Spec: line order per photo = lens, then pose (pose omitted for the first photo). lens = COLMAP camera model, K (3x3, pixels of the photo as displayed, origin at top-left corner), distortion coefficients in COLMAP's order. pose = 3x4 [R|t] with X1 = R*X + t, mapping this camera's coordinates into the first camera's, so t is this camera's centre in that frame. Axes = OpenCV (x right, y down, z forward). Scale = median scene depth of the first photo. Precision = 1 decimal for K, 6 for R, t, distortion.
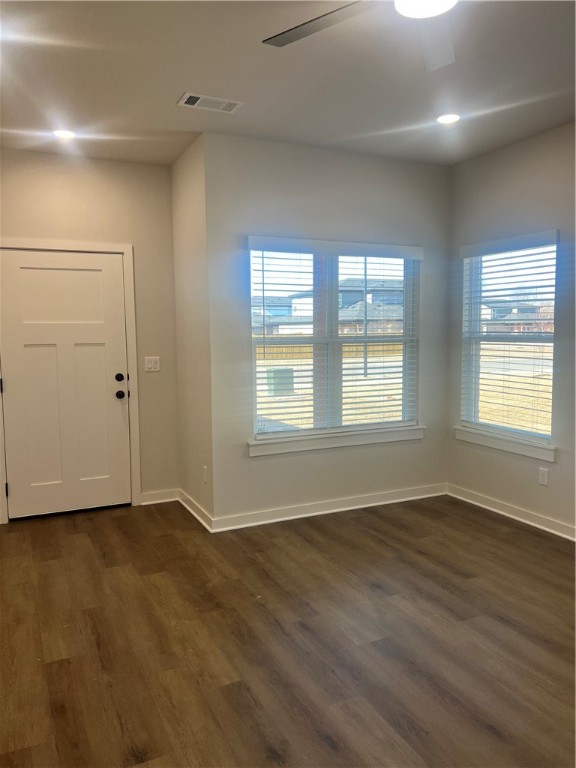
lens RADIAL K [[582.7, 0, 289.5], [0, 582.7, 379.4], [0, 0, 1]] dist [0.029565, -0.028822]
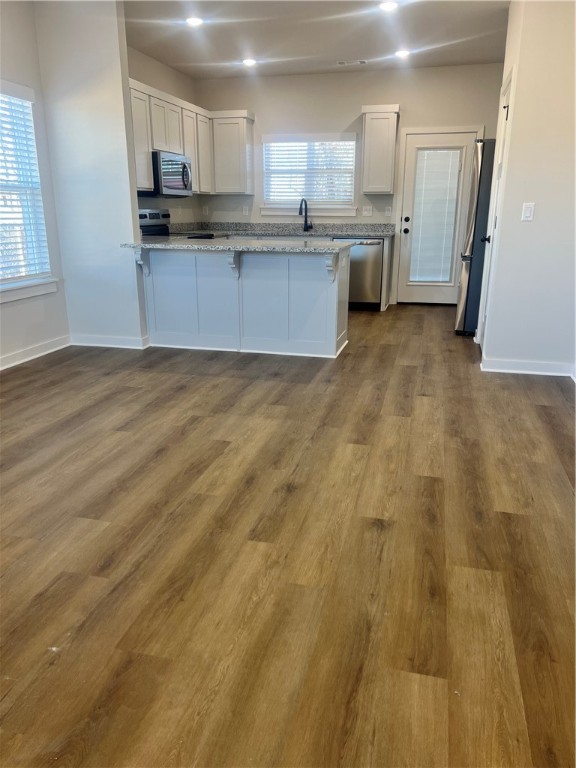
lens RADIAL K [[582.7, 0, 288.0], [0, 582.7, 384.8], [0, 0, 1]] dist [0.029565, -0.028822]
pose [[-0.765245, -0.174315, 0.619689, -0.614968], [0.066160, 0.936246, 0.345061, -0.020537], [-0.640330, 0.305055, -0.704925, 1.445075]]
